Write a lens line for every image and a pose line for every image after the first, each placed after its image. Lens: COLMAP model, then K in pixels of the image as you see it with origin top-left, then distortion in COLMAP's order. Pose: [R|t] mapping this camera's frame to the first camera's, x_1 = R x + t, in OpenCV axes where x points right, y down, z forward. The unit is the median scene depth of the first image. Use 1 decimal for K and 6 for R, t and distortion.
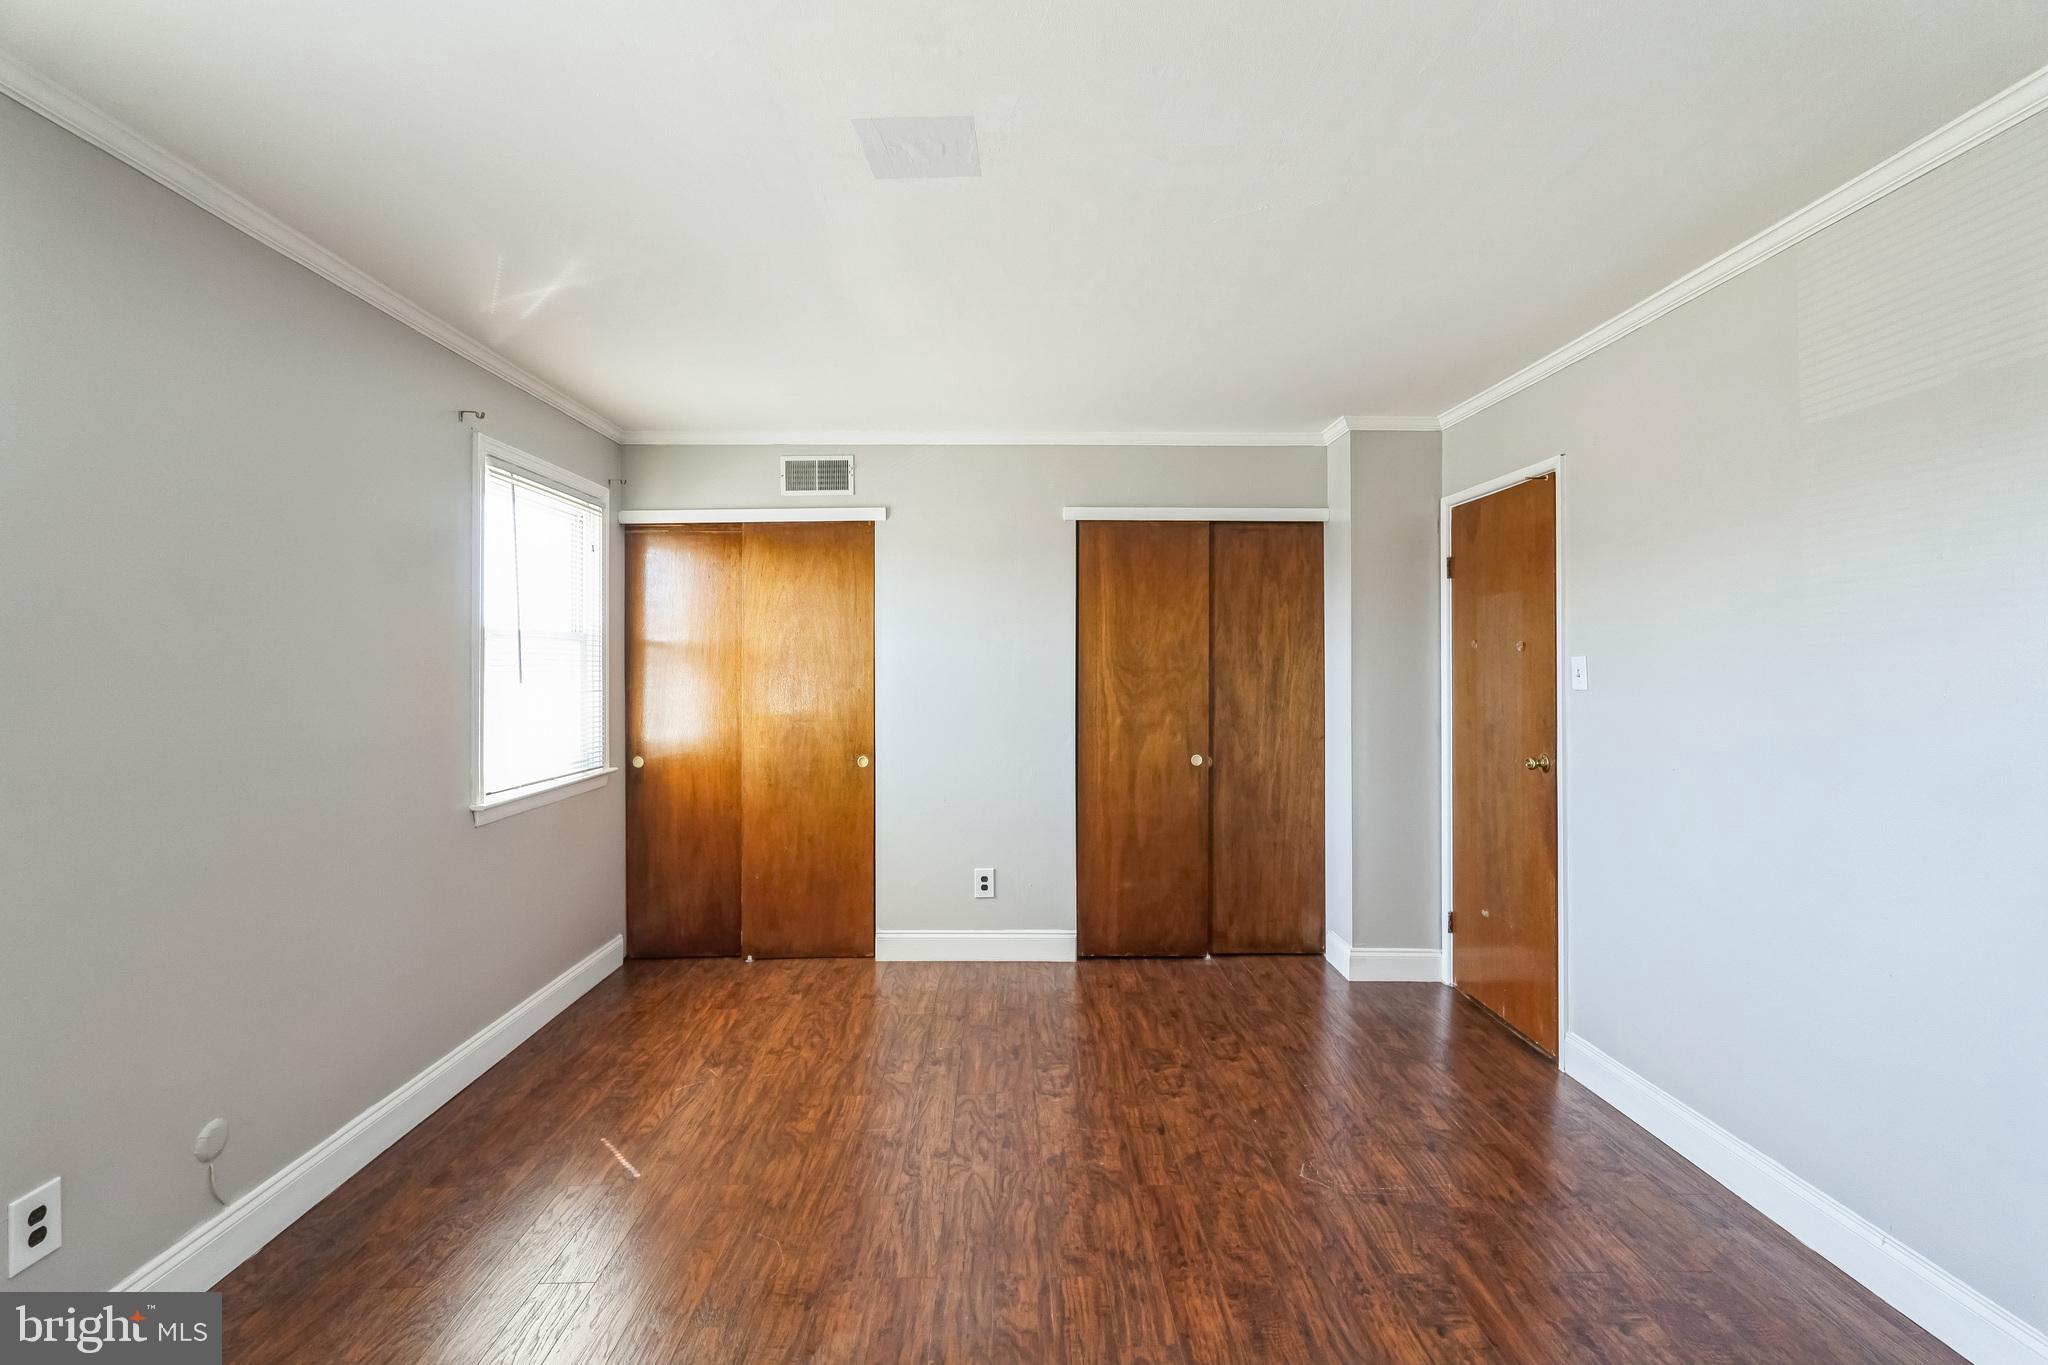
lens RADIAL K [[905.2, 0, 1022.2], [0, 905.2, 664.7], [0, 0, 1]] dist [-0.007038, 0.000303]
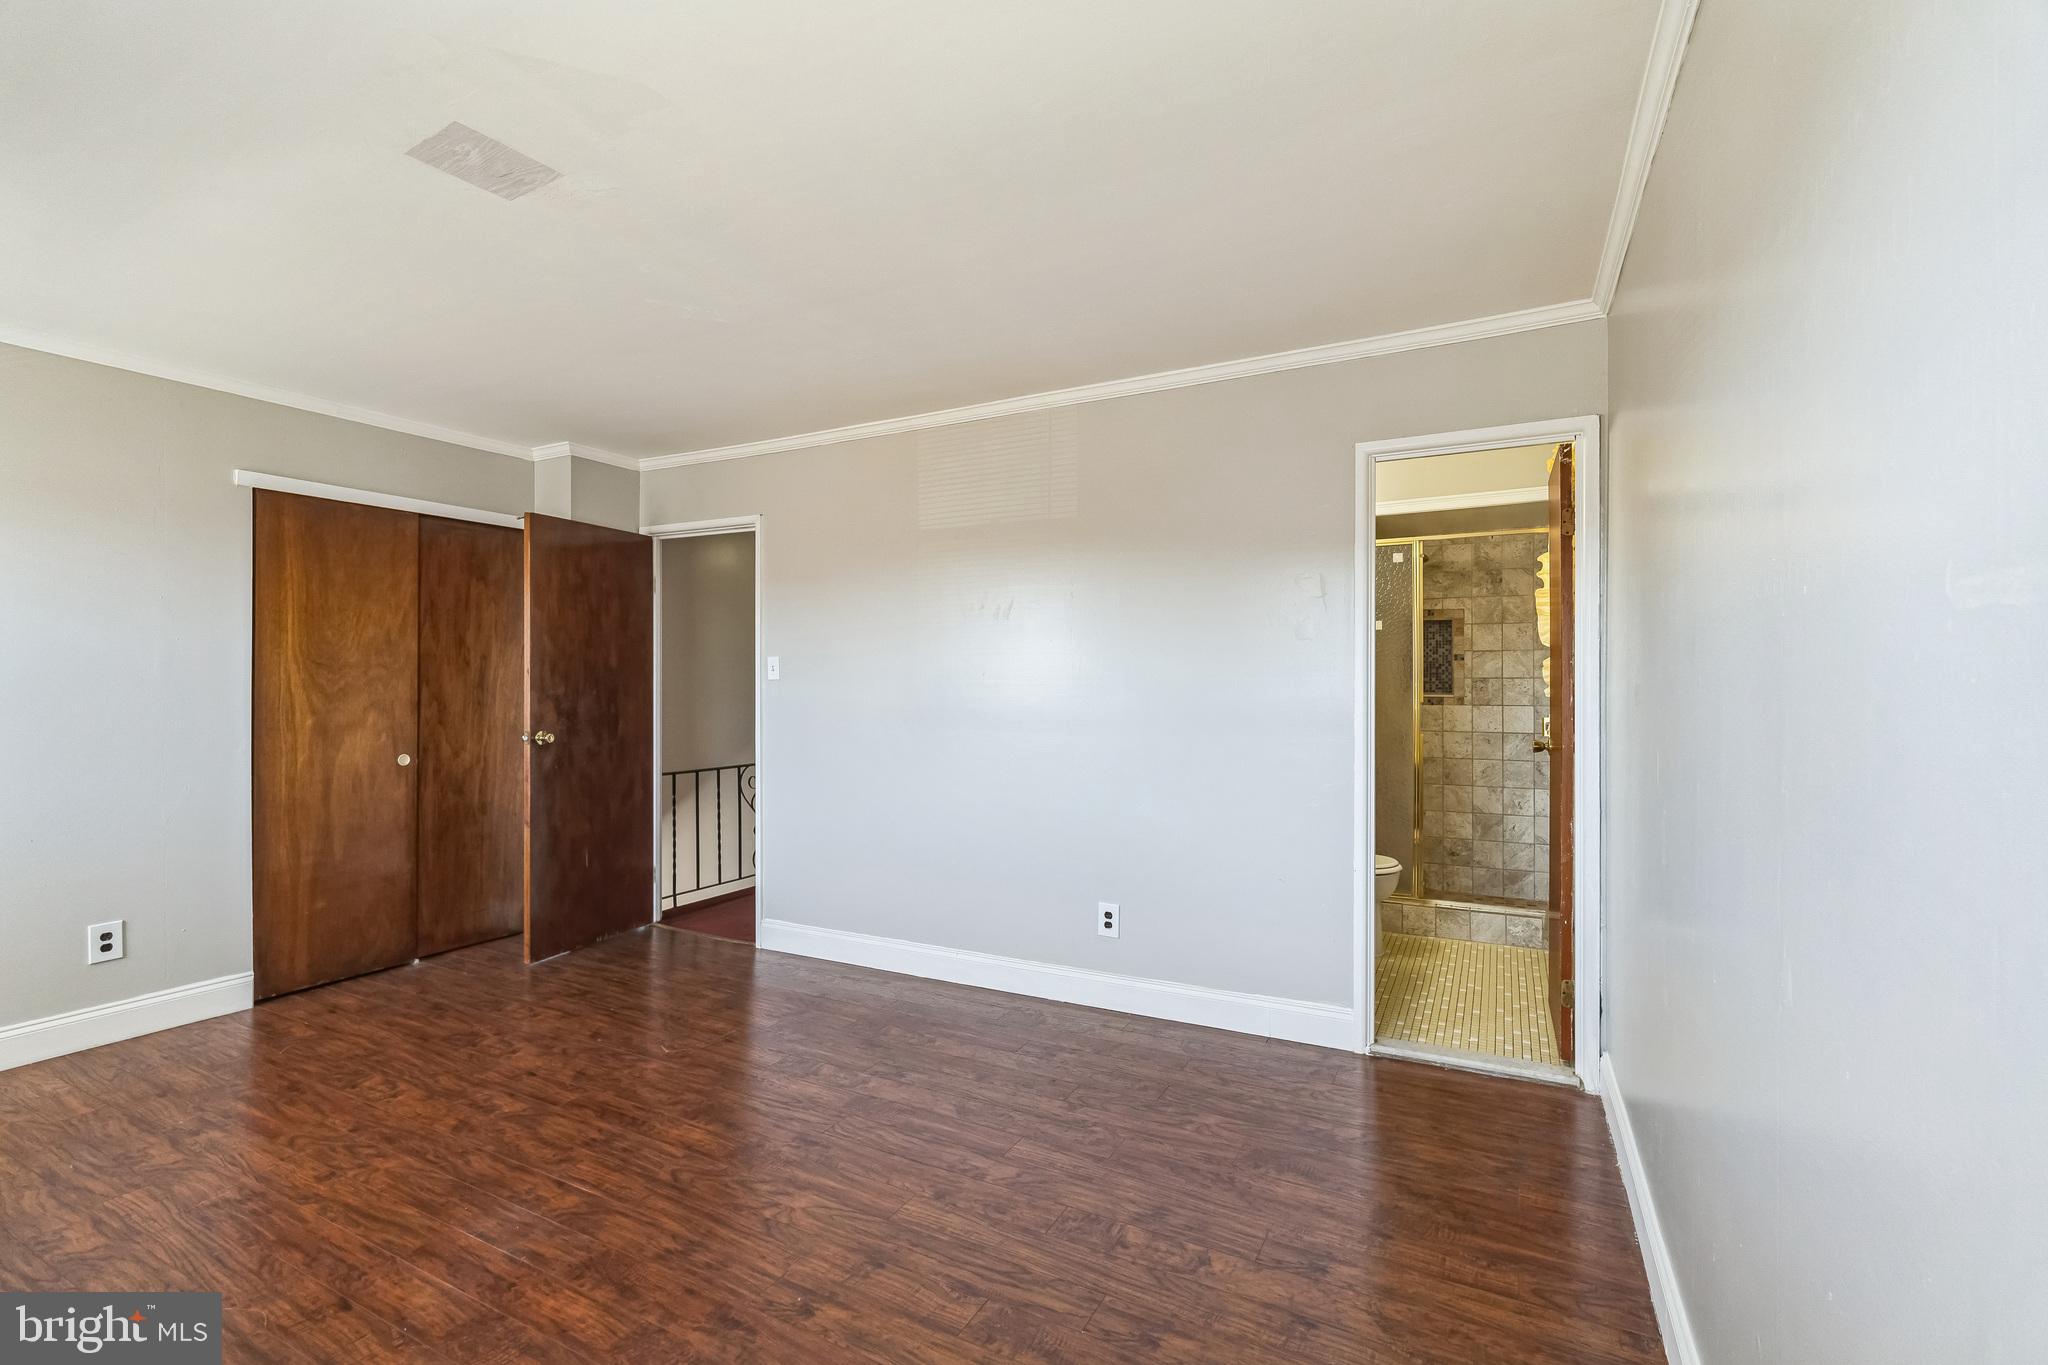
lens RADIAL K [[905.2, 0, 1018.7], [0, 905.2, 678.5], [0, 0, 1]] dist [-0.007038, 0.000303]
pose [[0.487524, 0.003525, 0.873102, -0.327847], [-0.001543, 0.999994, -0.003175, 0.021105], [-0.873108, 0.000201, 0.487526, -0.038036]]
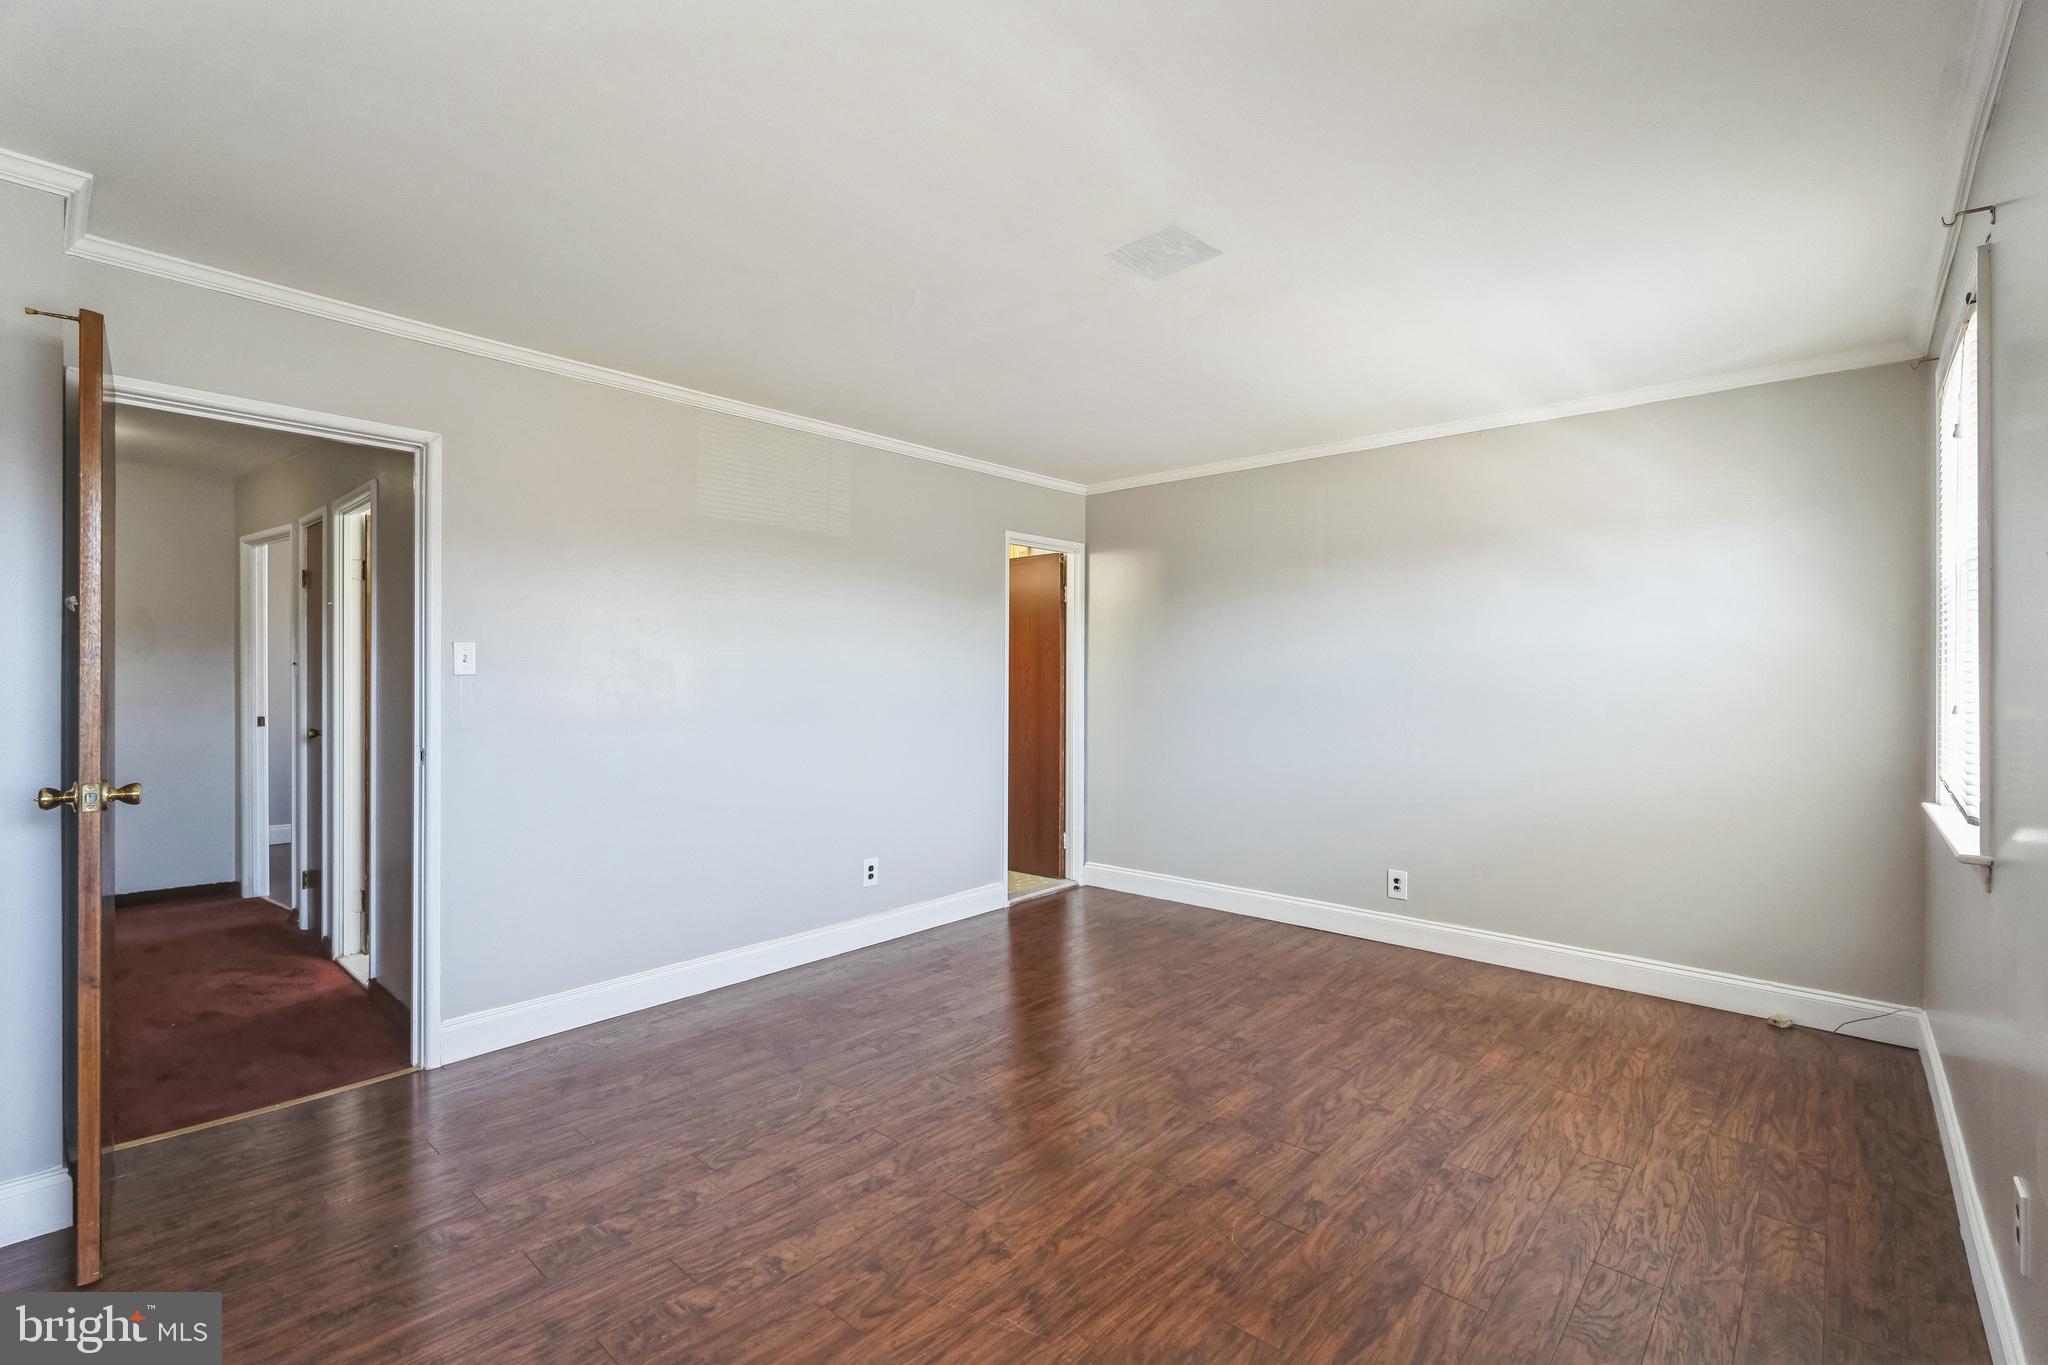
lens RADIAL K [[905.2, 0, 1020.6], [0, 905.2, 679.7], [0, 0, 1]] dist [-0.007038, 0.000303]
pose [[-0.723882, -0.000322, 0.689924, -0.386729], [-0.001417, 0.999998, -0.001020, 0.024036], [-0.689922, -0.001716, -0.723881, 0.930625]]
